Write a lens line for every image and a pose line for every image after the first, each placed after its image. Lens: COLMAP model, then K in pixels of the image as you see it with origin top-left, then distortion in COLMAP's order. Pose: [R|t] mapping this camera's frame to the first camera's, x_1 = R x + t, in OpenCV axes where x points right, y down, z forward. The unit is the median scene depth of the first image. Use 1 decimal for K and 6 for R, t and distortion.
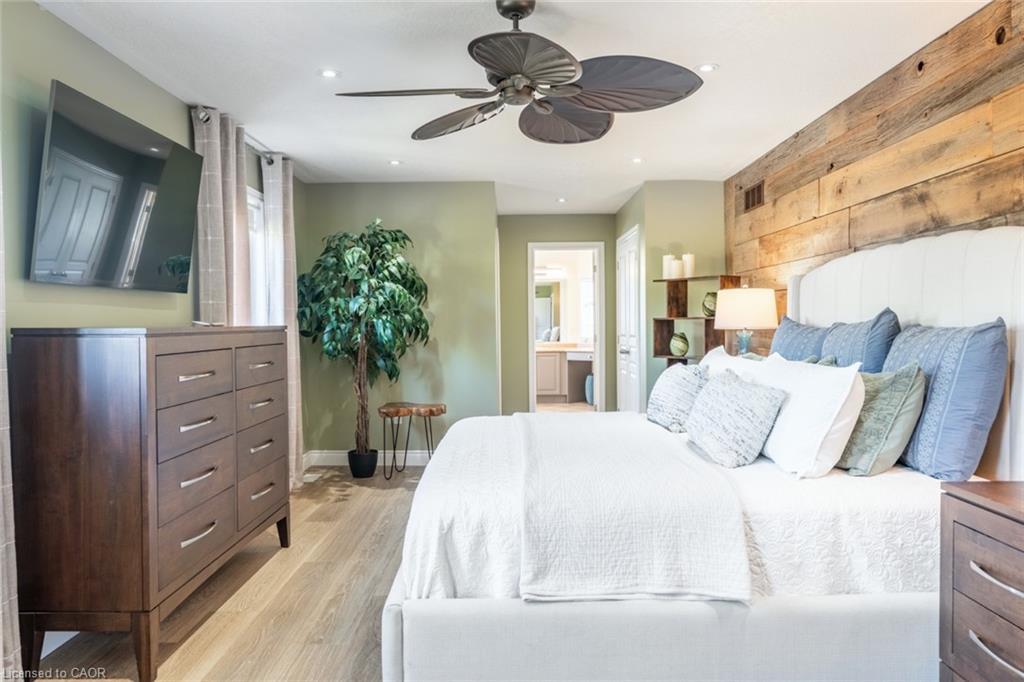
lens RADIAL K [[442.6, 0, 510.9], [0, 442.6, 334.5], [0, 0, 1]] dist [-0.001913, -0.000254]
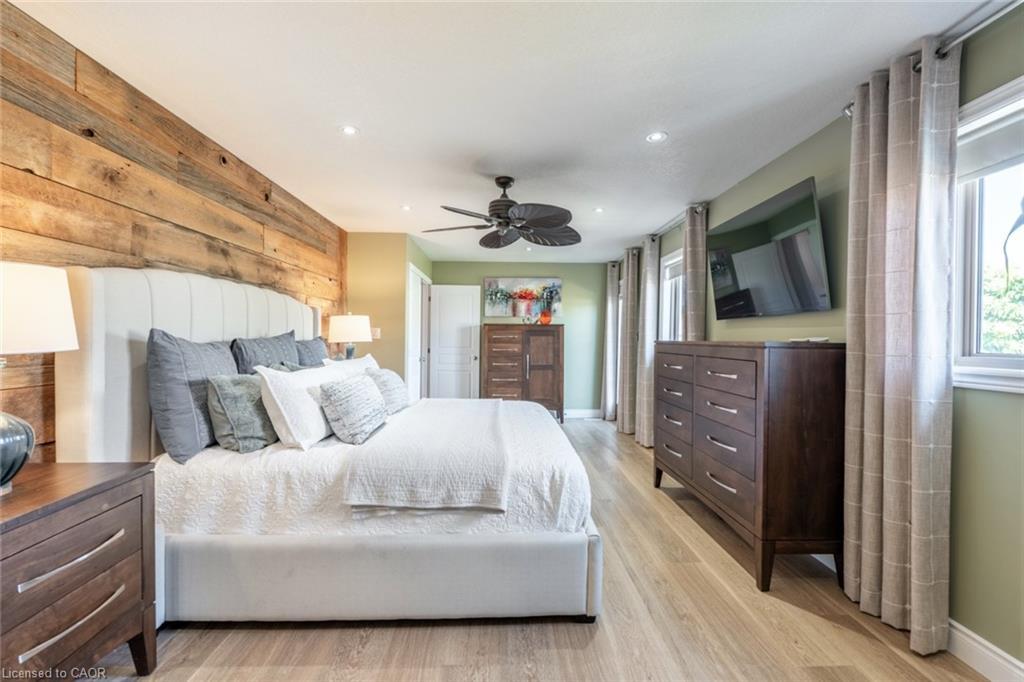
lens RADIAL K [[442.6, 0, 512.9], [0, 442.6, 339.9], [0, 0, 1]] dist [-0.001913, -0.000254]
pose [[-0.999879, -0.001213, -0.015482, 0.008052], [-0.001626, 0.999641, 0.026735, -0.058330], [0.015444, 0.026757, -0.999523, 2.318930]]
